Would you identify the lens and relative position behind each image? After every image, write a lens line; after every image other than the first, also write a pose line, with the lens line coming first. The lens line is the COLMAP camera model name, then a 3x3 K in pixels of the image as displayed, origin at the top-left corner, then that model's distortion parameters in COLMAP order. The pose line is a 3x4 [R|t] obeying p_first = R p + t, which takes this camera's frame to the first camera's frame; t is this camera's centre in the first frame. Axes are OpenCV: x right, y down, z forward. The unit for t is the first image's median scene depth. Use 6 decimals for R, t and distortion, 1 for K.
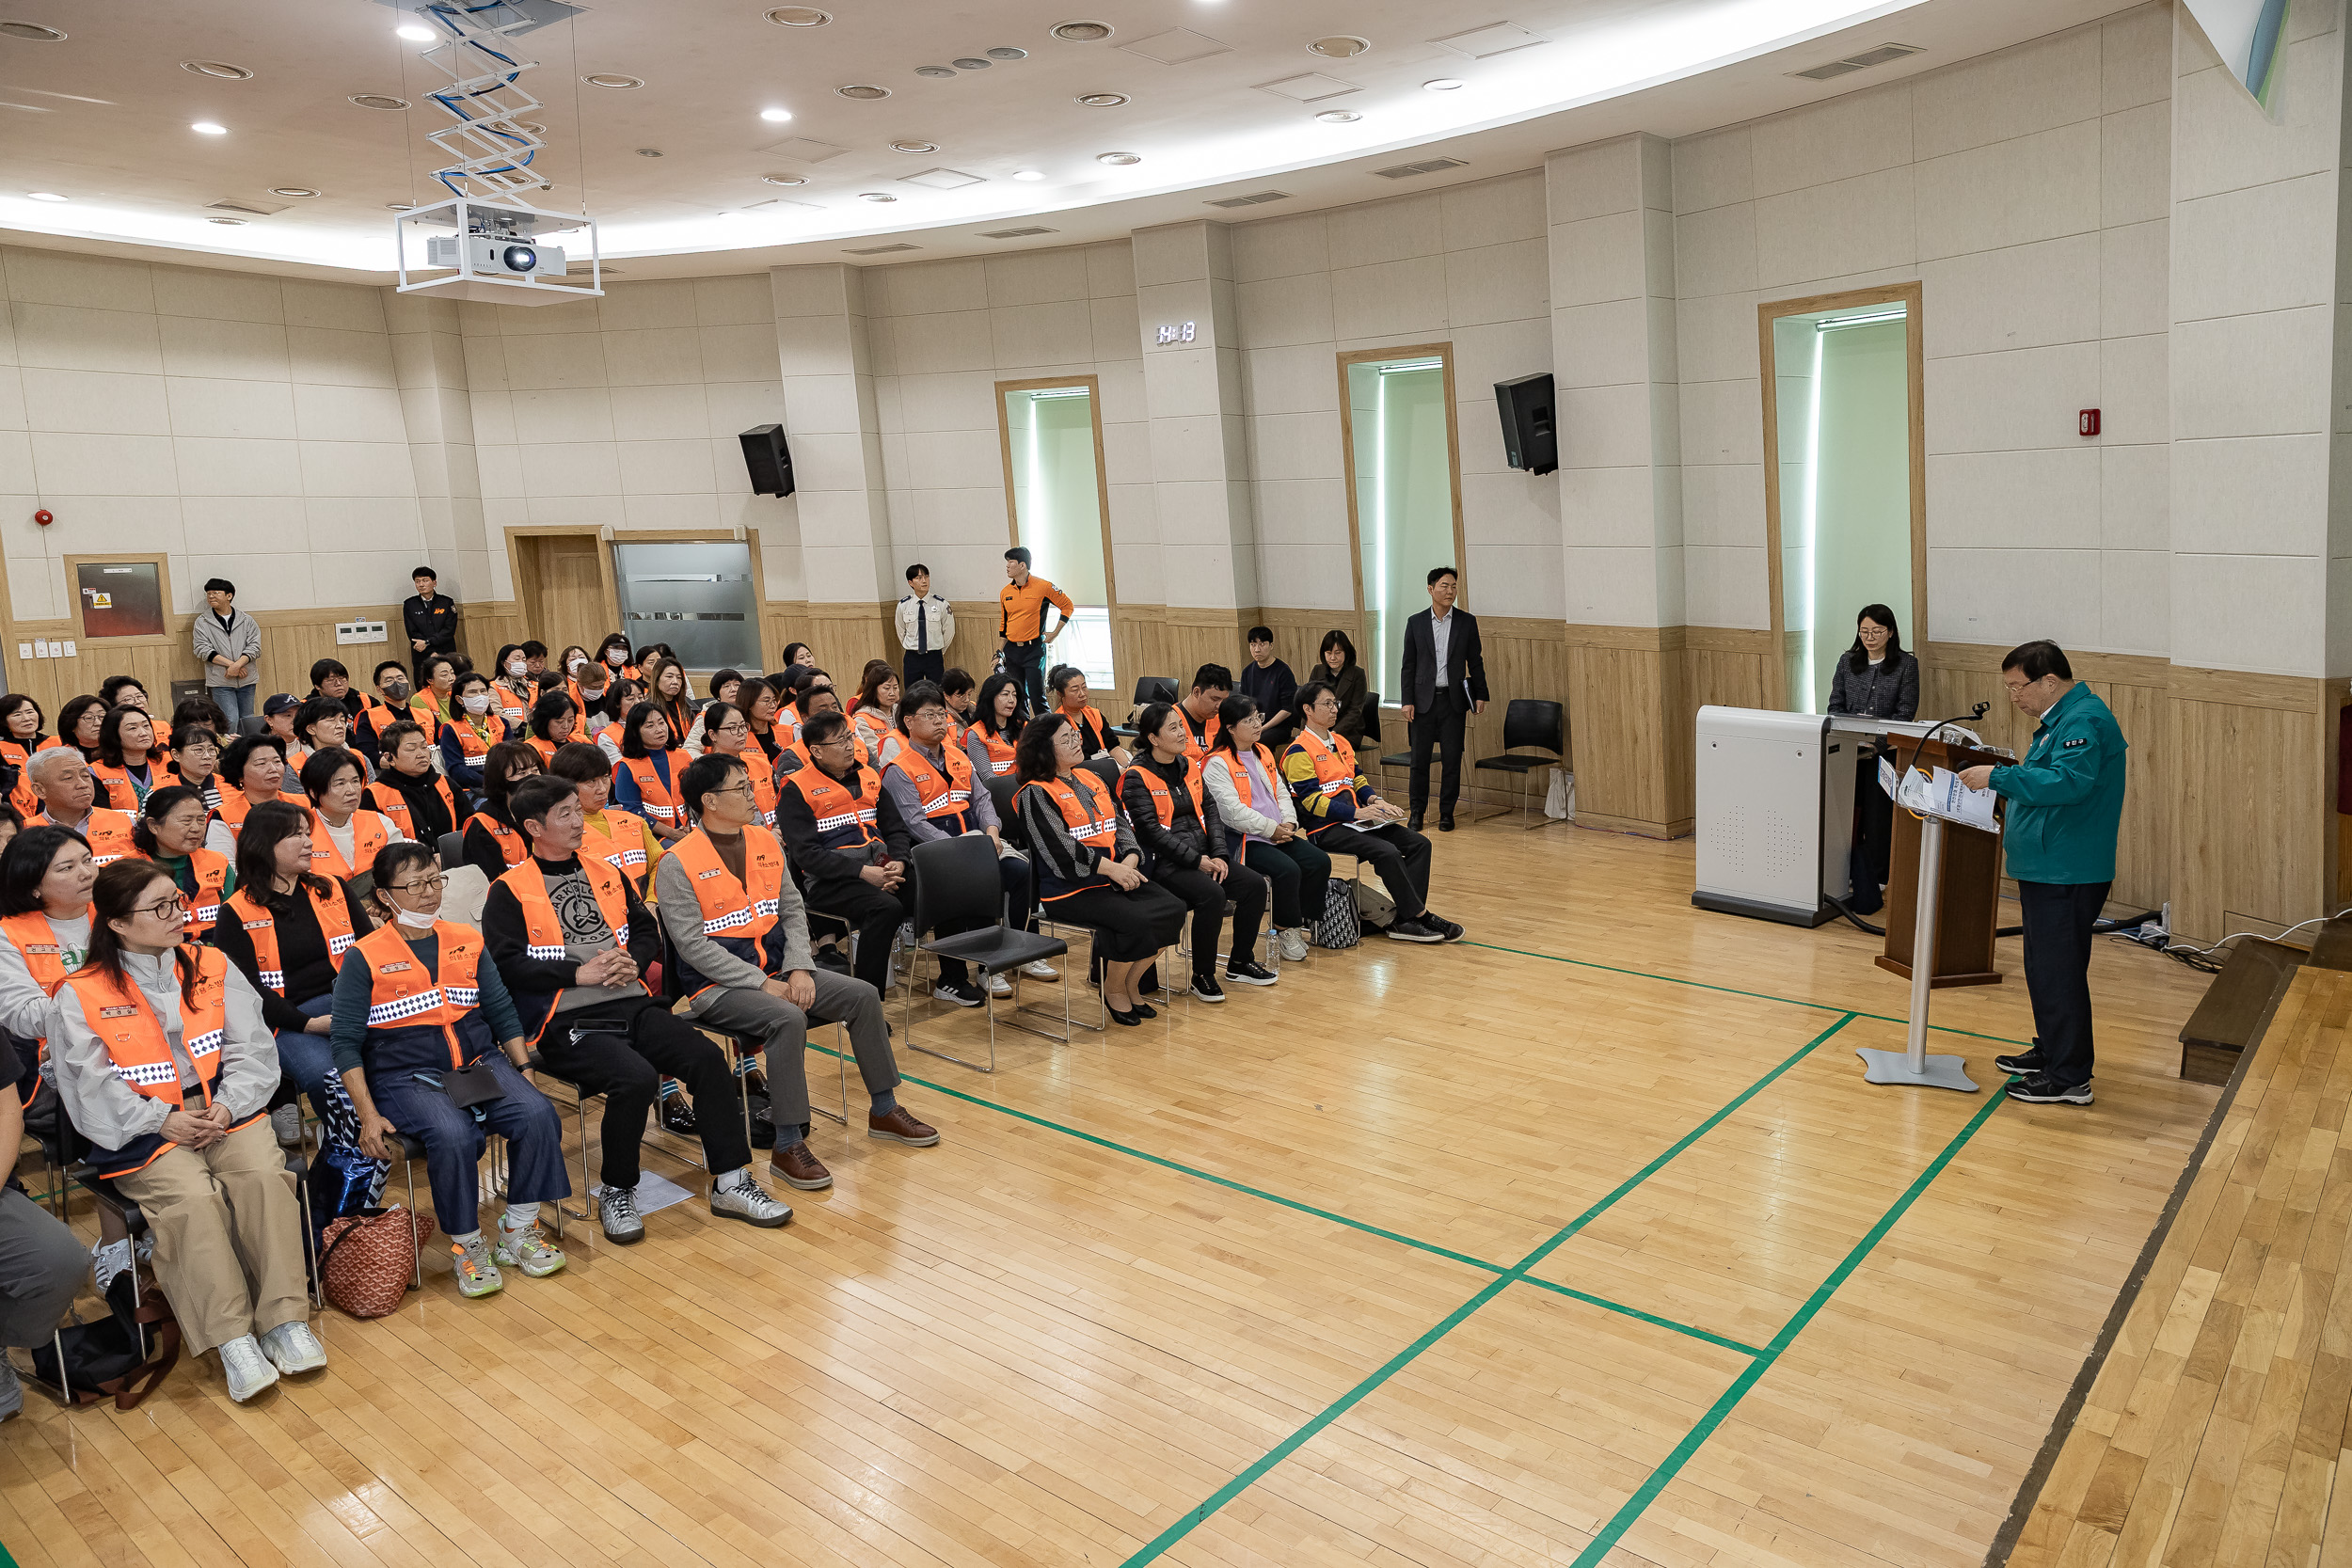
lens RADIAL K [[1568.9, 0, 1170.2], [0, 1568.9, 800.1], [0, 0, 1]] dist [0.007890, 0.030082]
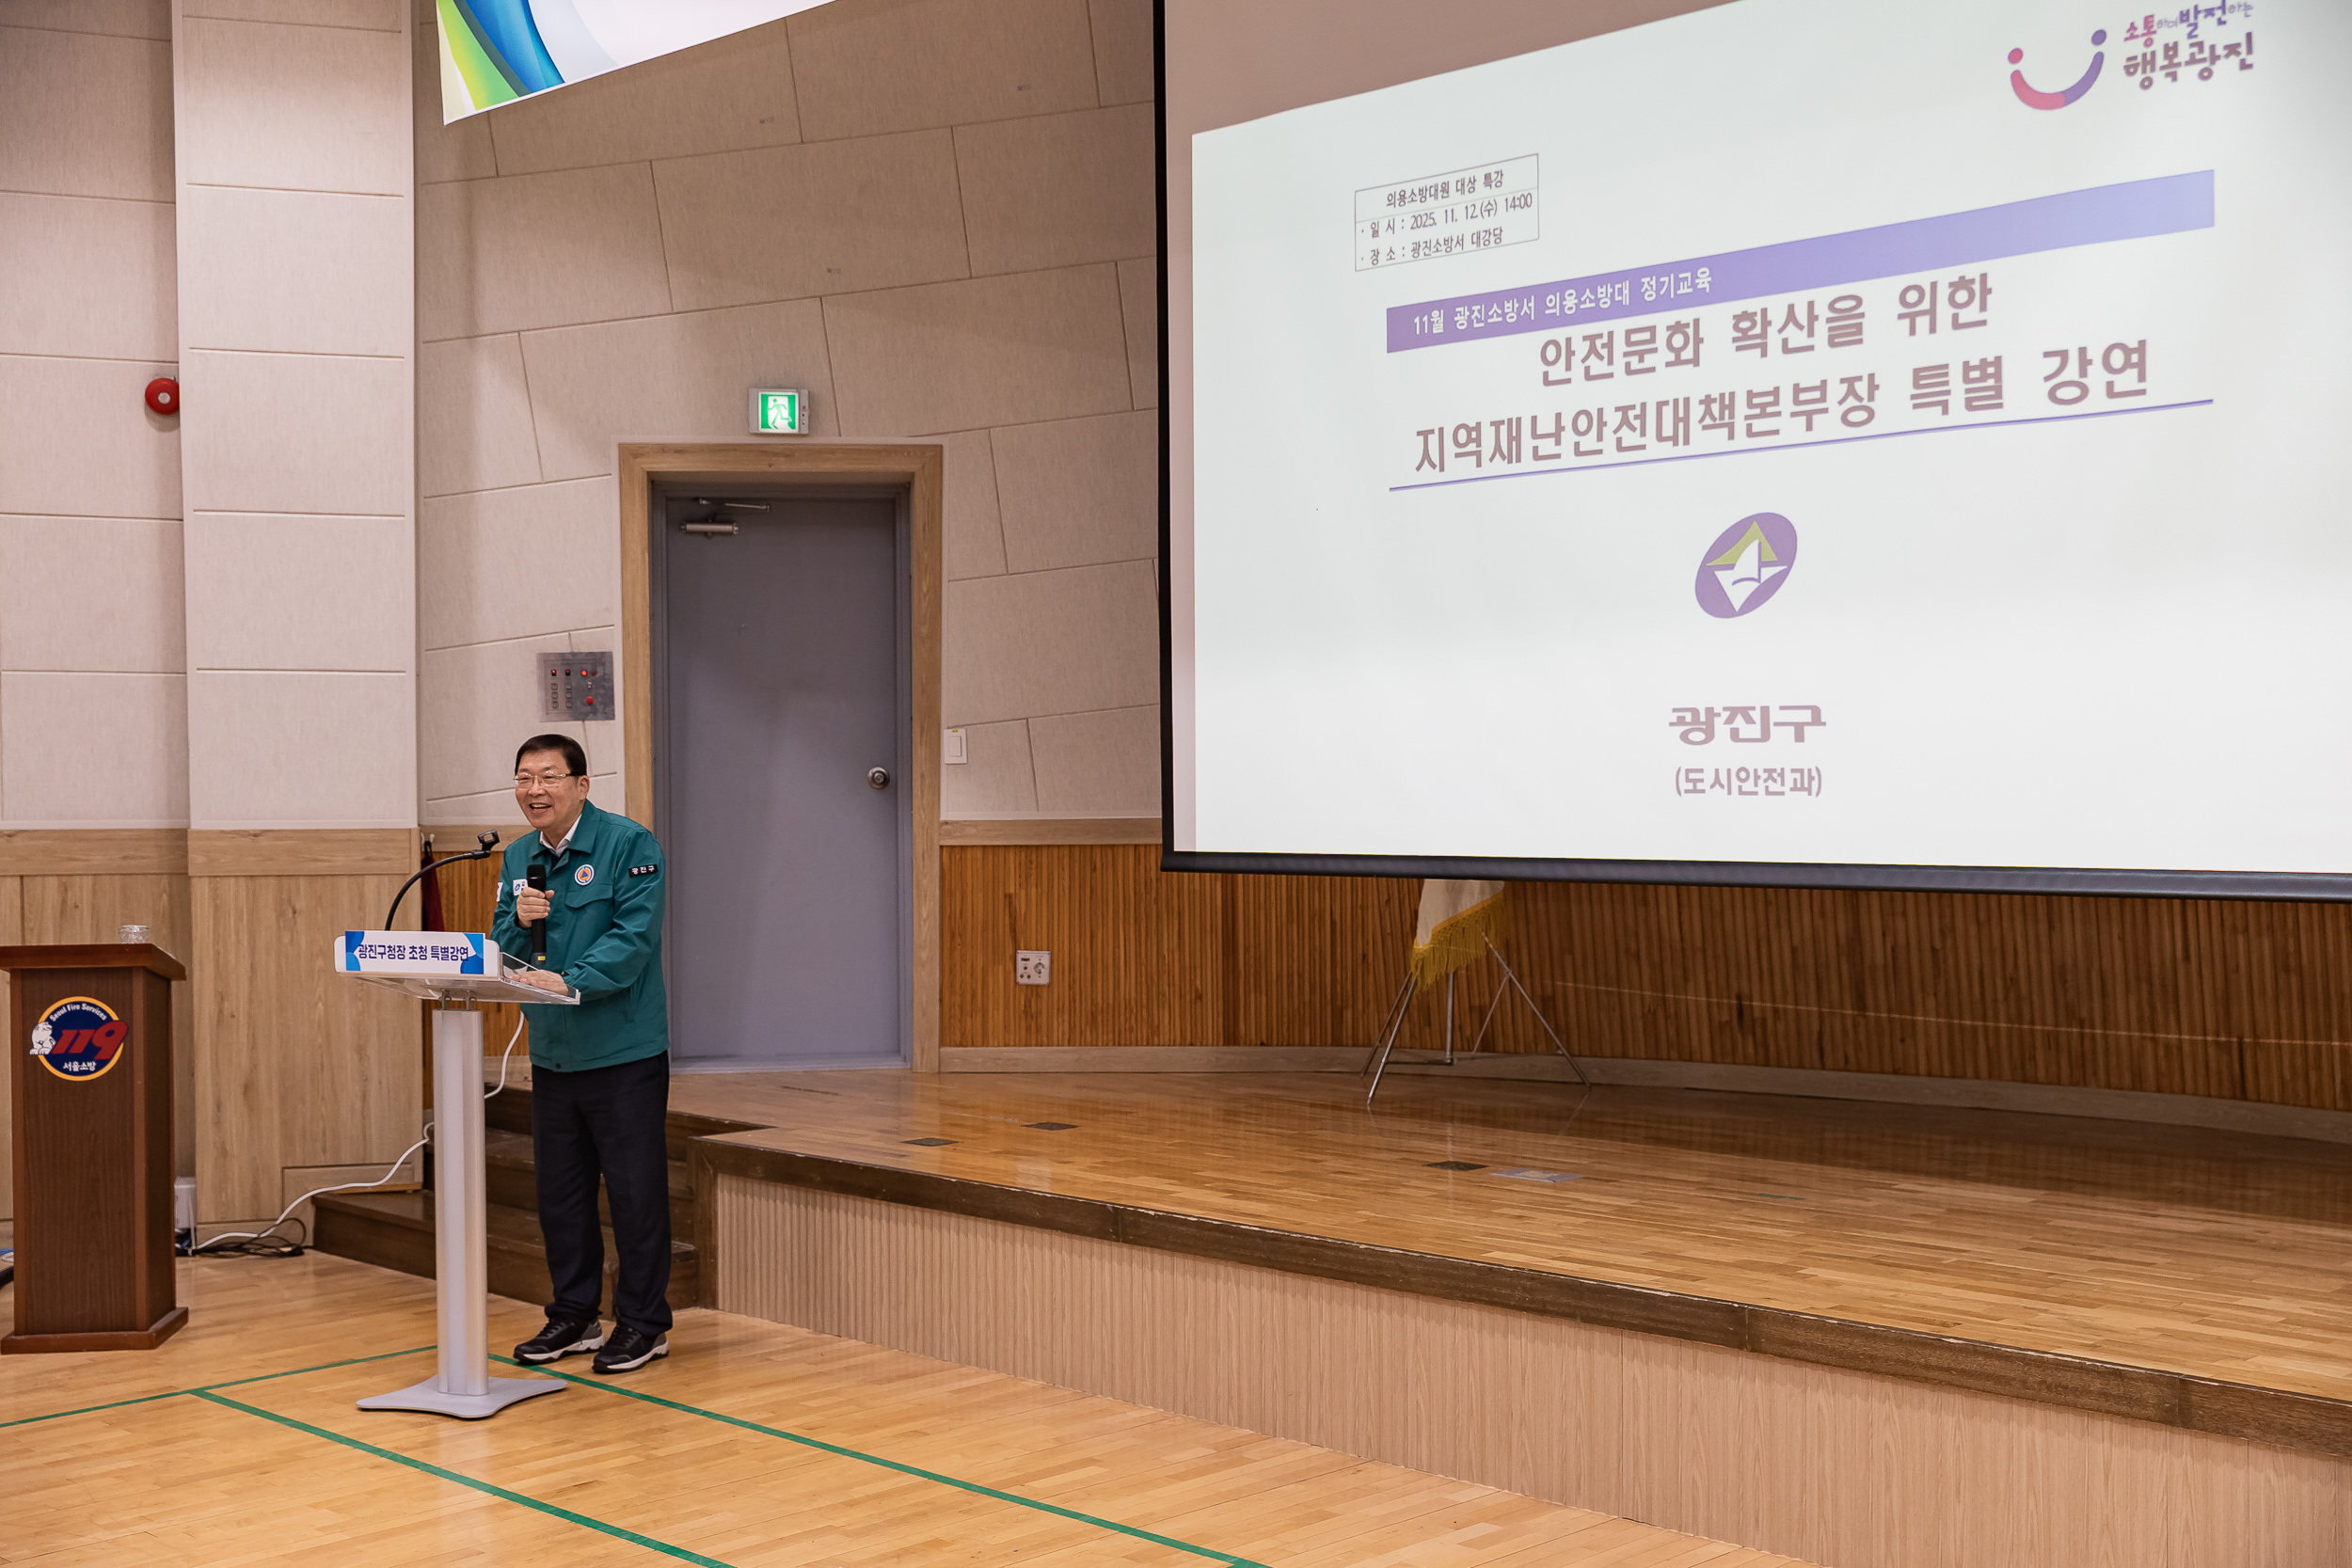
lens RADIAL K [[2701.8, 0, 1163.6], [0, 2701.8, 806.0], [0, 0, 1]] dist [0.034059, 0.000000]
pose [[0.093835, -0.016517, 0.995451, -0.424440], [0.178786, 0.983888, -0.000528, -0.015708], [-0.979403, 0.178022, 0.095276, 0.386021]]
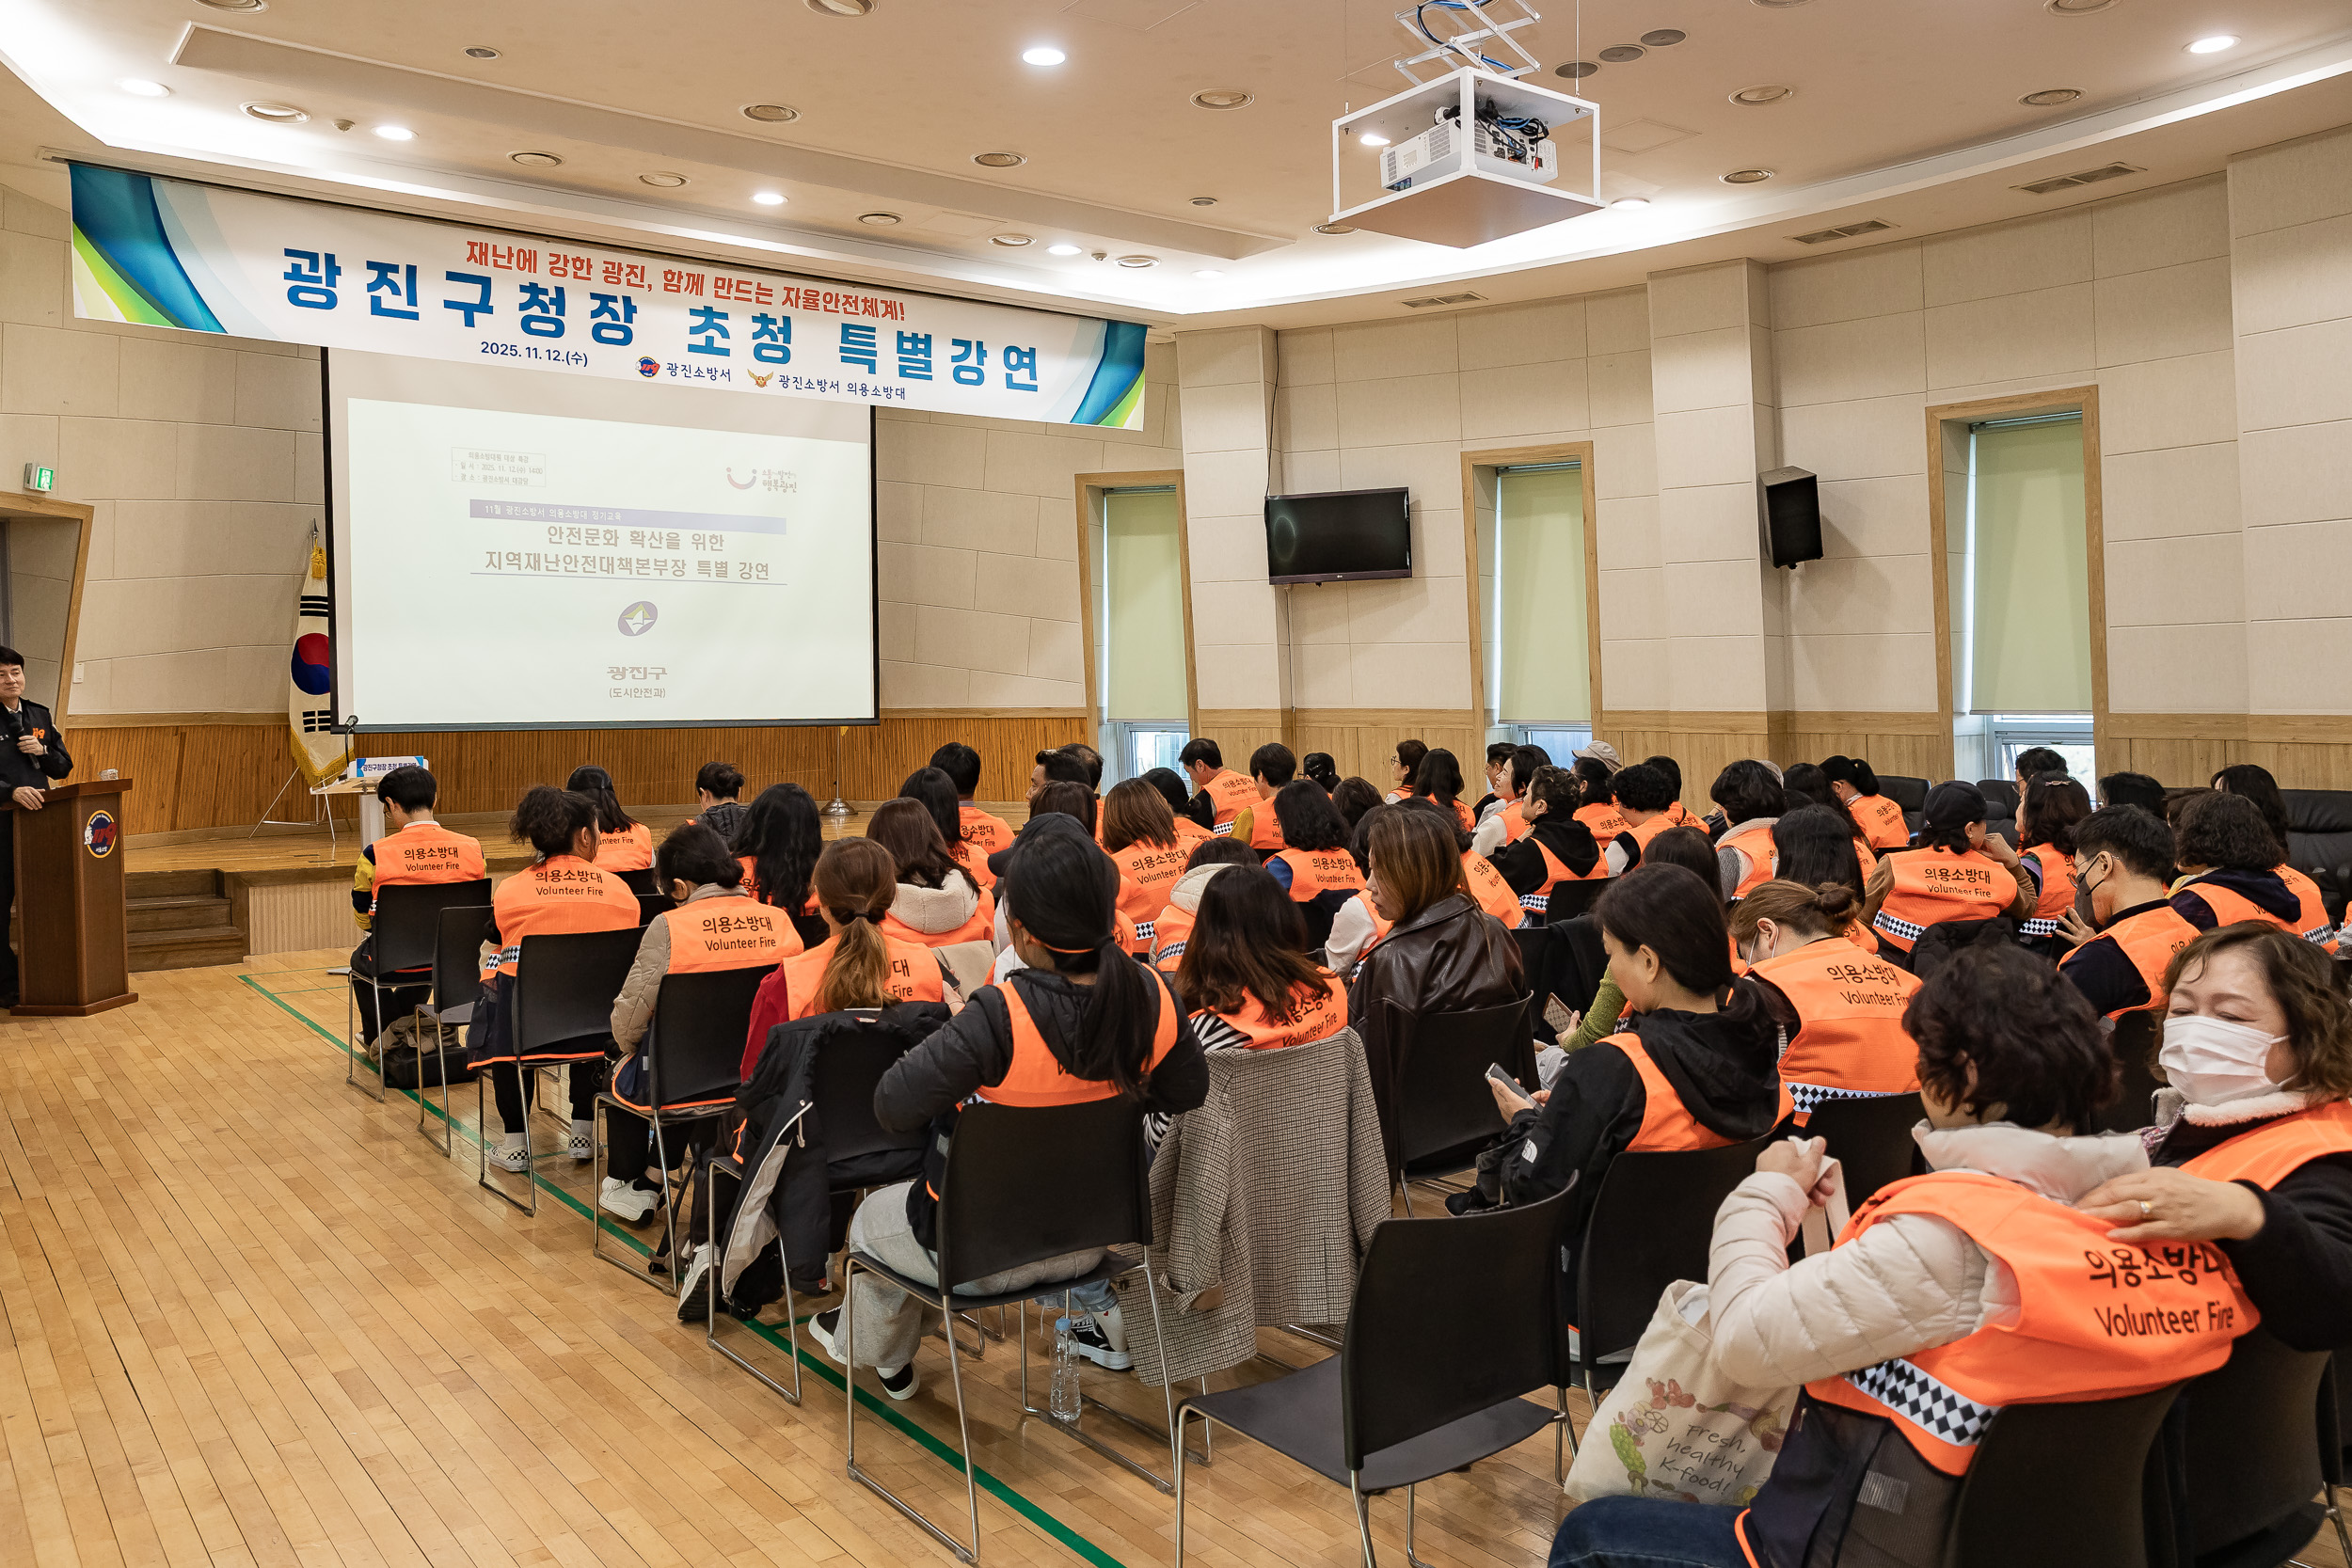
lens RADIAL K [[1795.8, 0, 1186.9], [0, 1795.8, 791.3], [0, 0, 1]] dist [-0.026197, 0.051041]
pose [[-0.975101, -0.014774, 0.221268, -0.414106], [0.035741, 0.974264, 0.222557, -0.225483], [-0.218862, 0.224924, -0.949478, 1.608952]]
